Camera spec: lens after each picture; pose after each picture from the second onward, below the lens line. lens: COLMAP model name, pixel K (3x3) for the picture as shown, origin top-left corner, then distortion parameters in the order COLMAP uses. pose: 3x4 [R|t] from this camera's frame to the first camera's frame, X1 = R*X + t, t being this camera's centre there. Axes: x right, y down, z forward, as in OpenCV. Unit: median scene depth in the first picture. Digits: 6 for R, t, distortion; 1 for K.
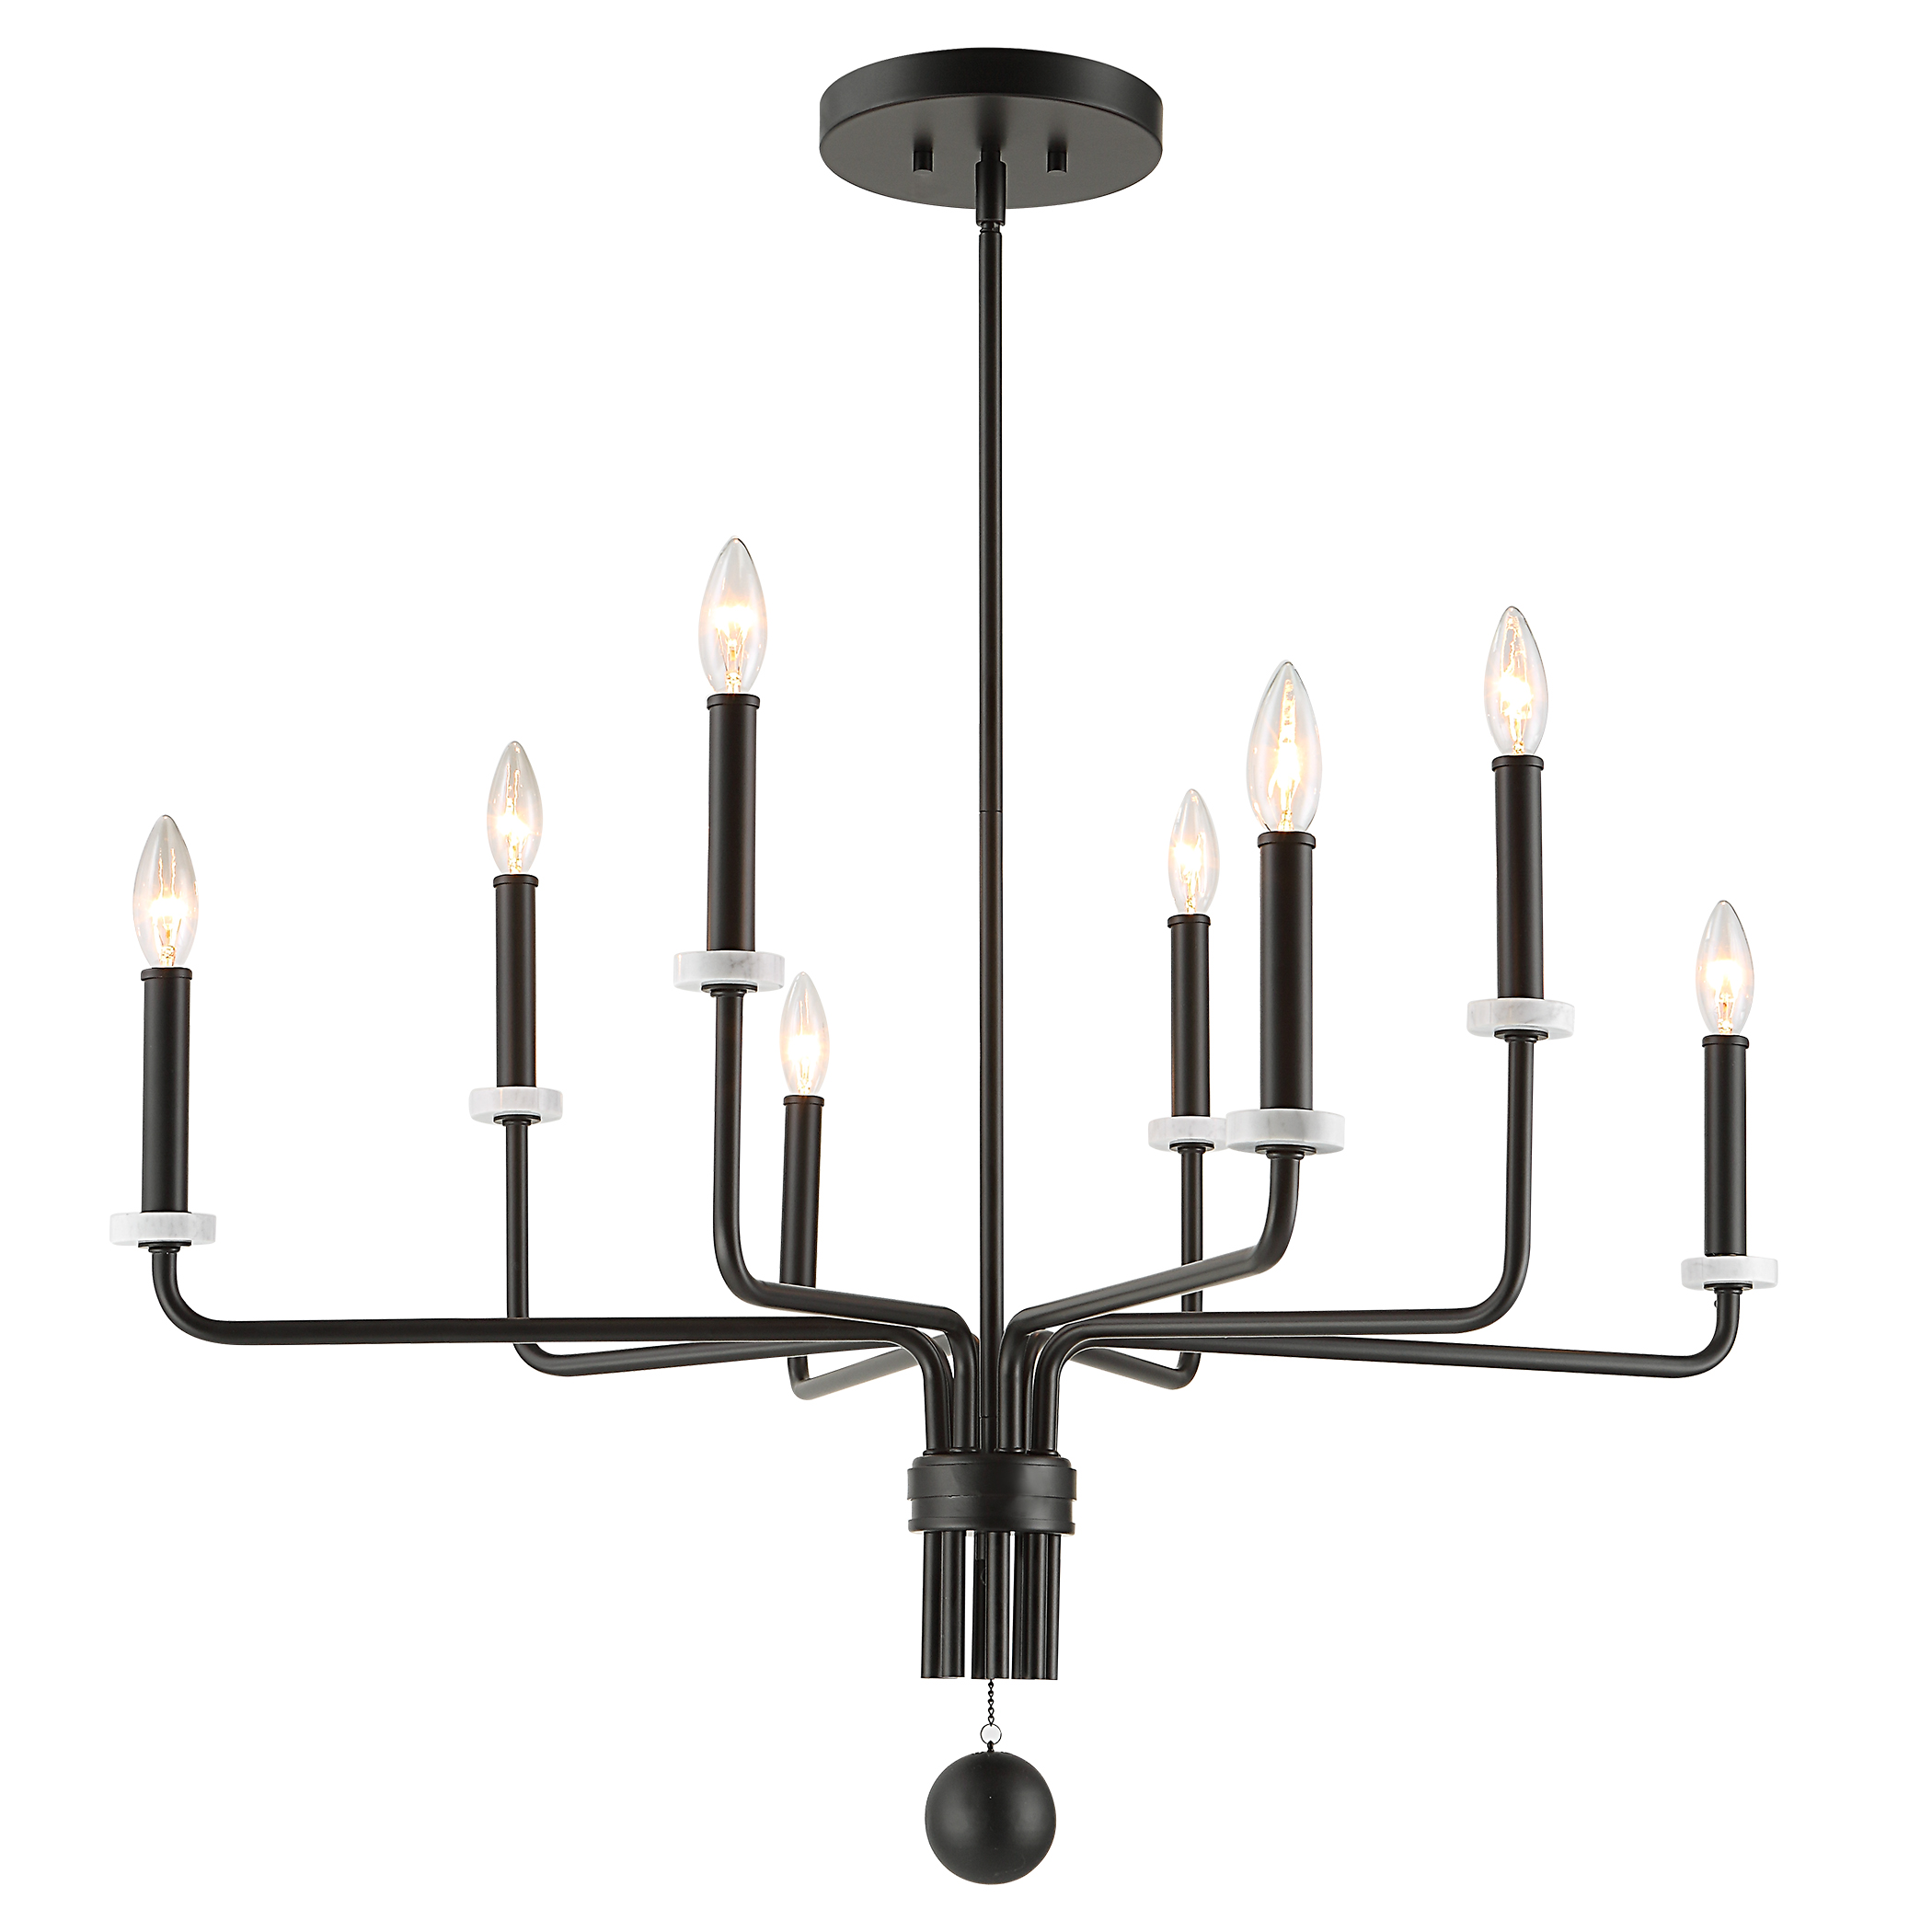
lens RADIAL K [[3740.4, 0, 962.5], [0, 3740.4, 949.6], [0, 0, 1]] dist [0.202923, 0.000000]
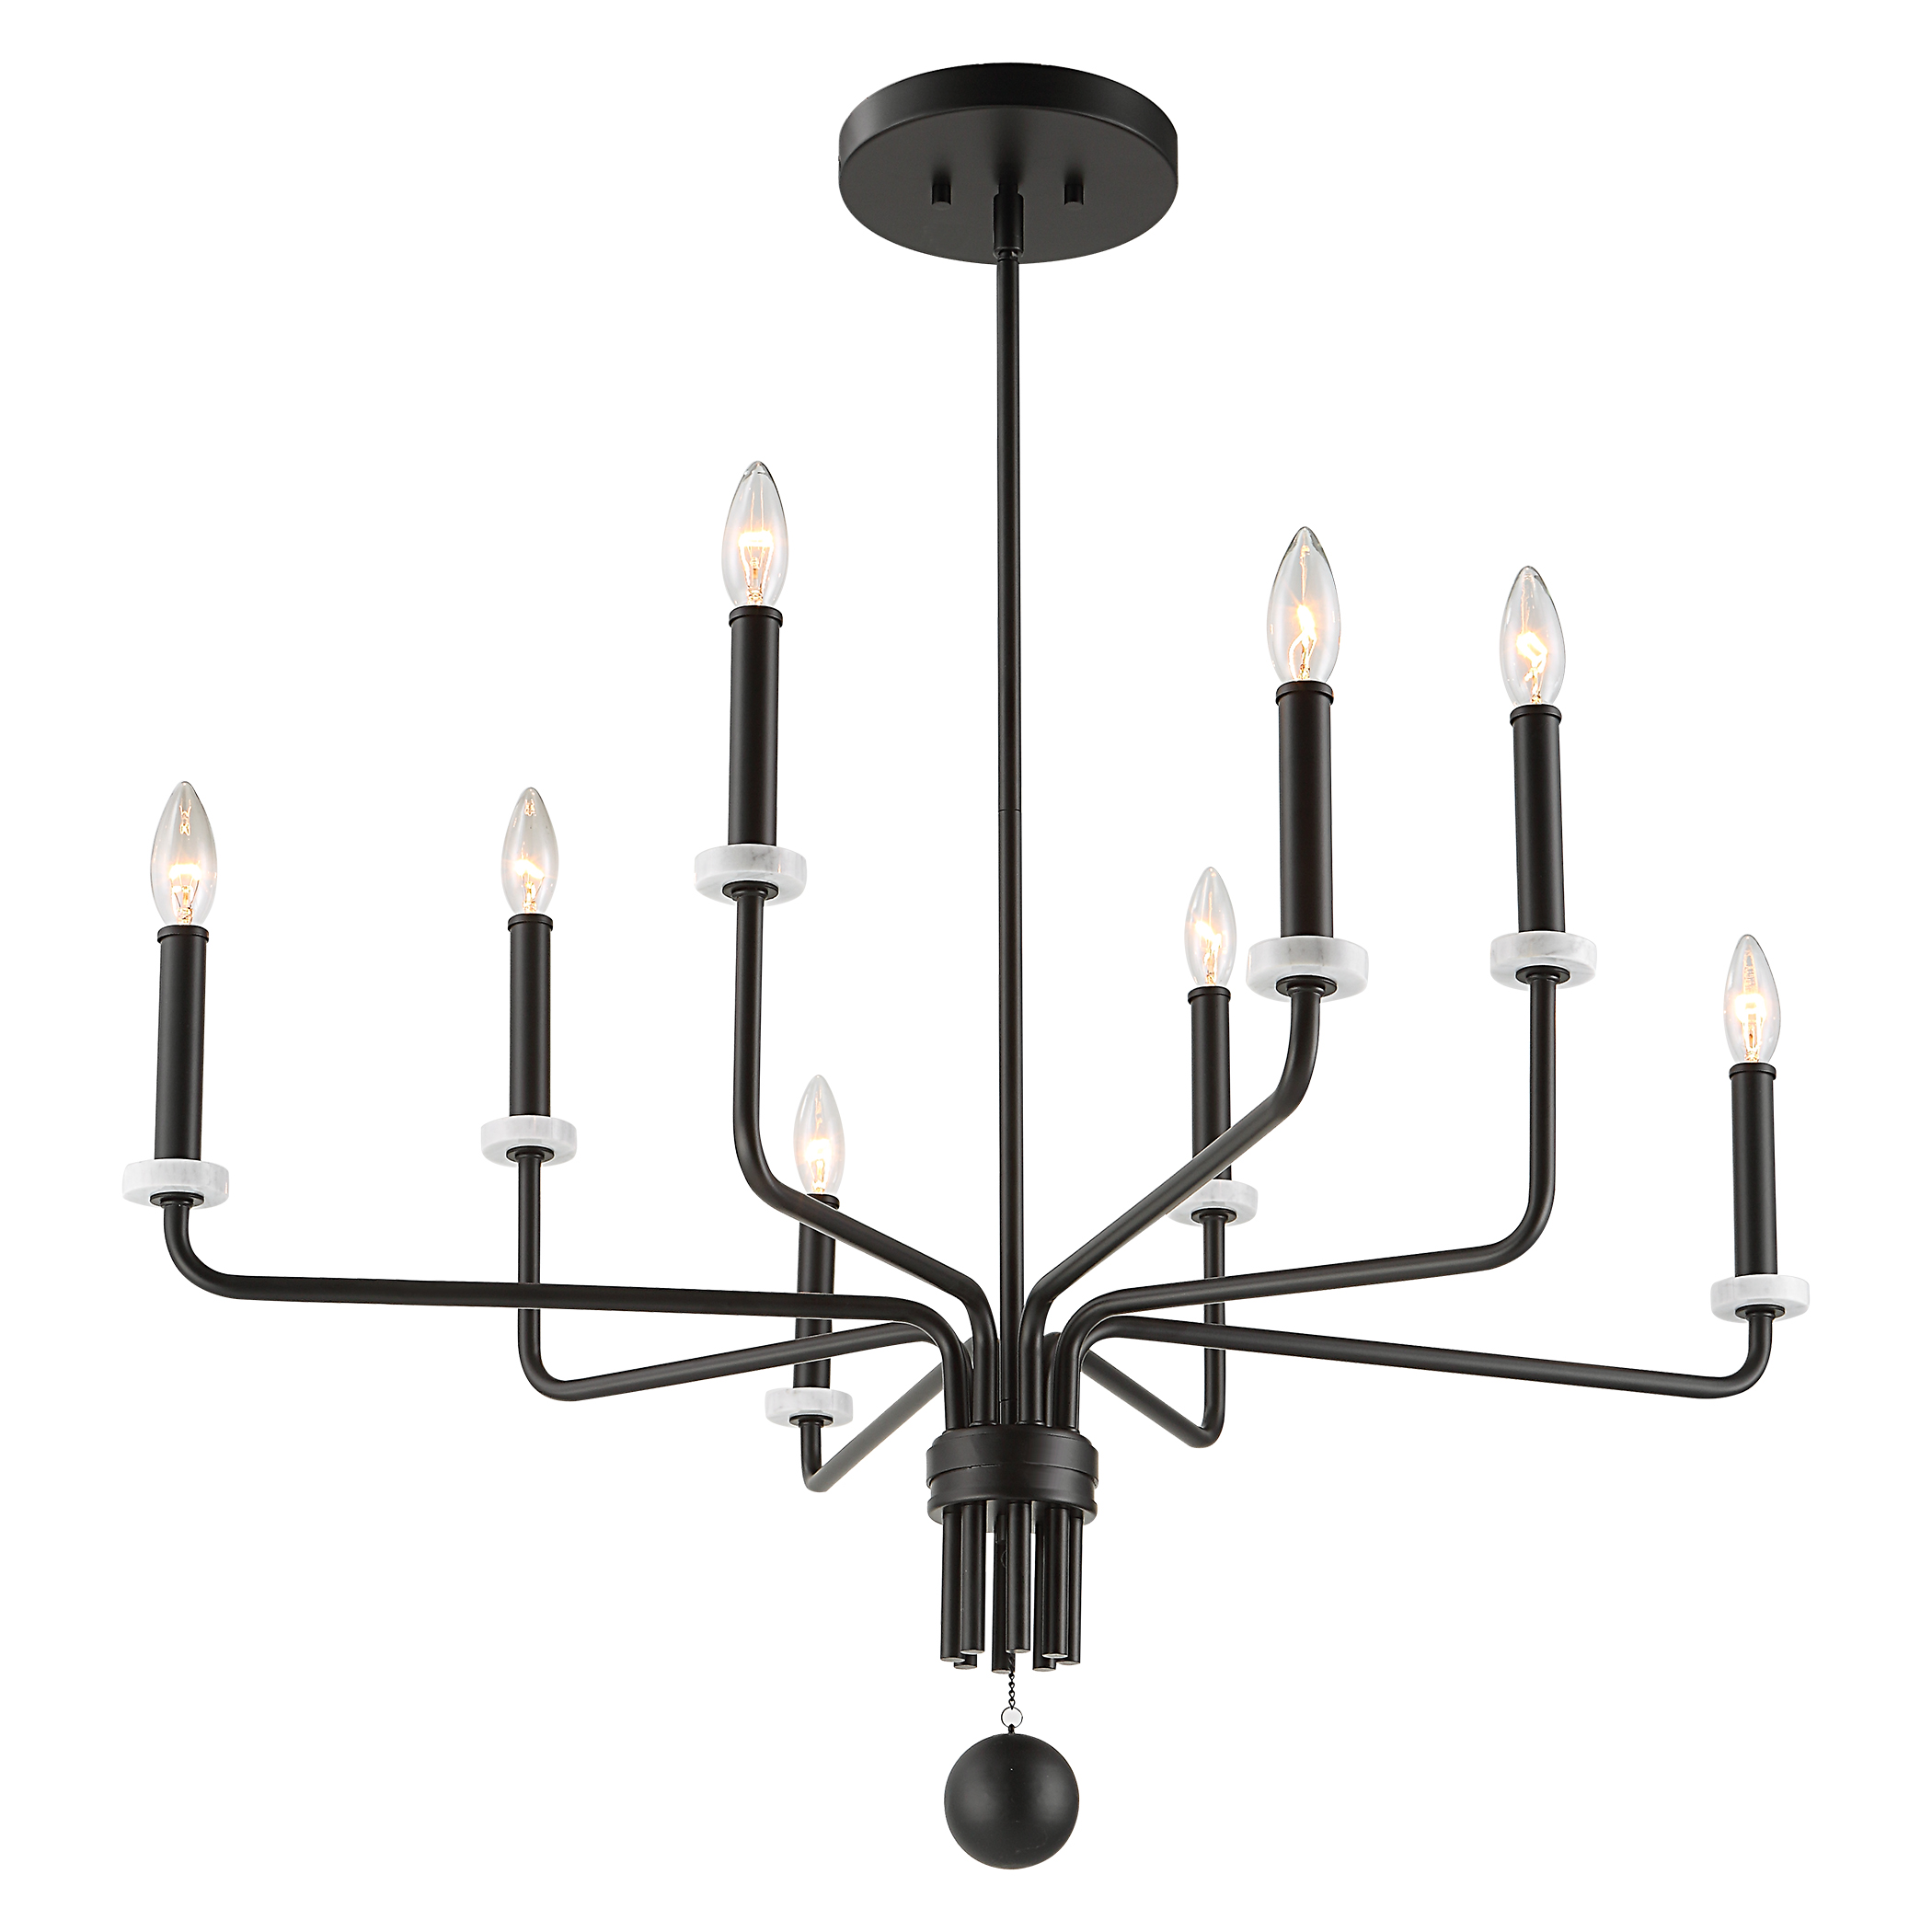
lens RADIAL K [[3870.5, 0, 975.6], [0, 3870.5, 977.4], [0, 0, 1]] dist [0.254785, 0.000000]
pose [[1.000000, -0.000598, 0.000482, -0.002175], [0.000647, 0.994002, -0.109356, 0.128519], [-0.000414, 0.109356, 0.994003, -0.025044]]
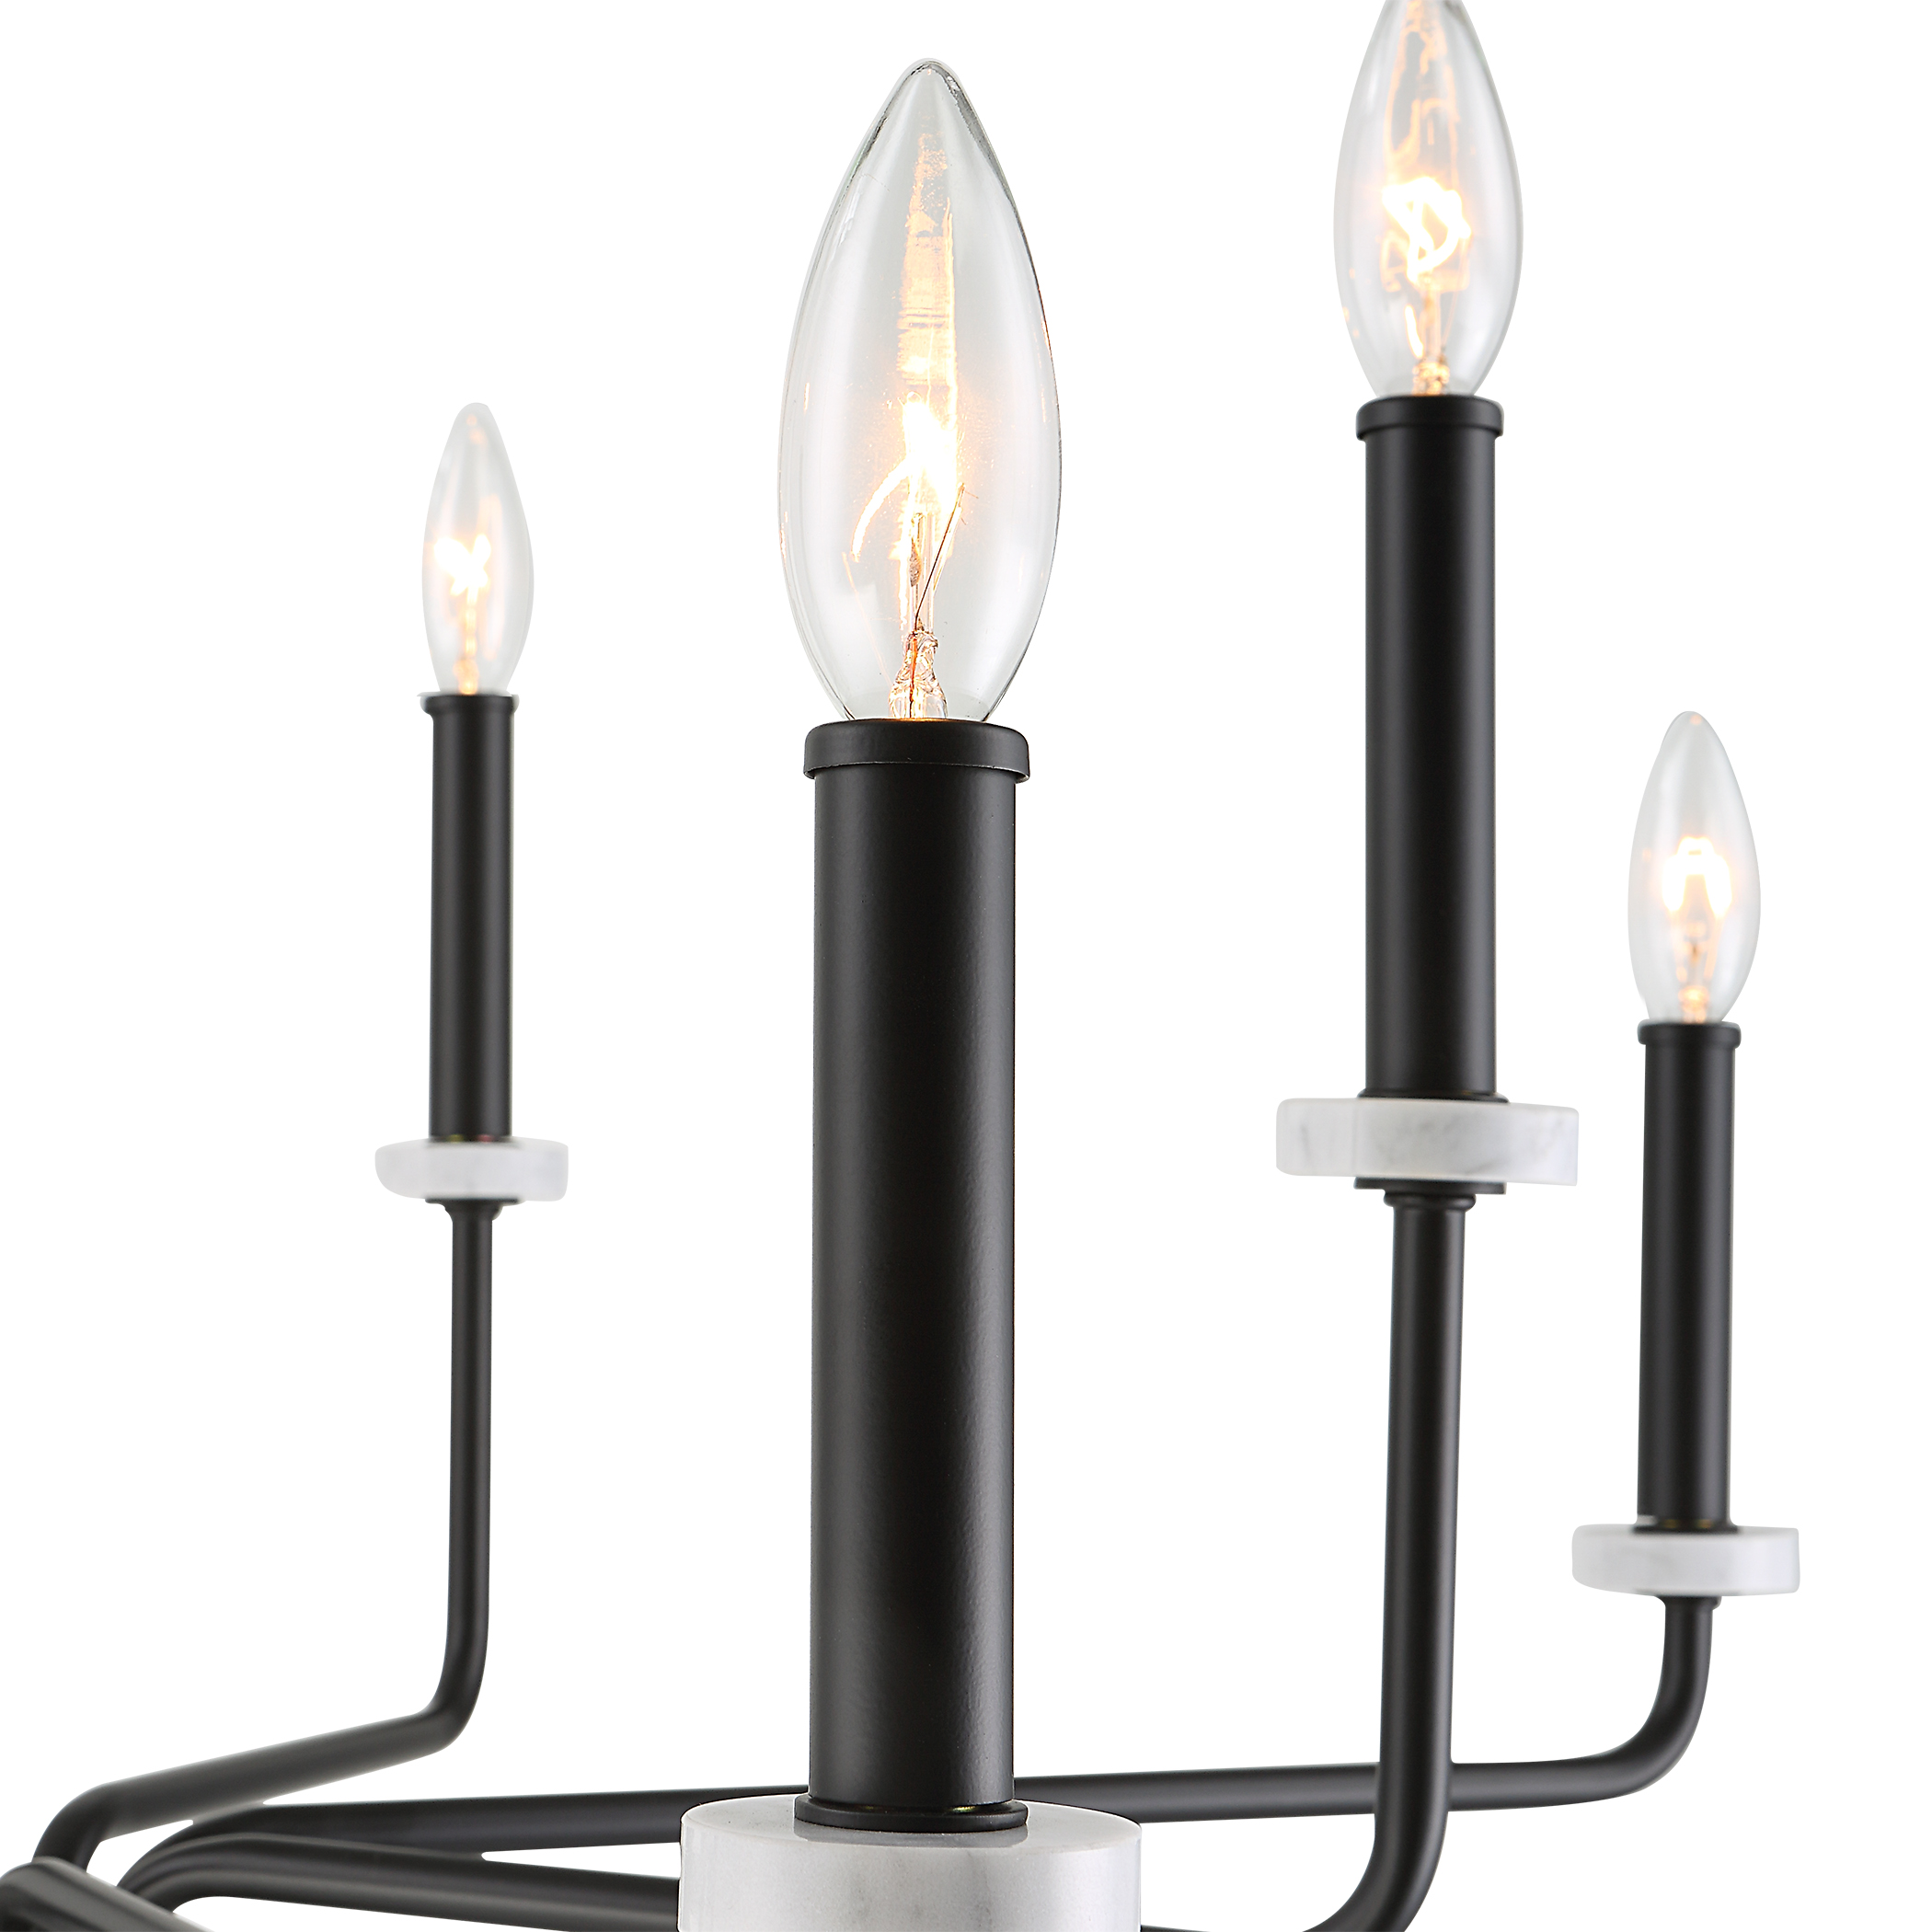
lens RADIAL K [[4716.5, 0, 965.8], [0, 4716.5, 968.5], [0, 0, 1]] dist [-0.060322, 0.000000]
pose [[0.984862, -0.002344, 0.173324, 0.026937], [-0.012735, 0.996228, 0.085836, -0.034079], [-0.172872, -0.086744, 0.981117, 0.547517]]
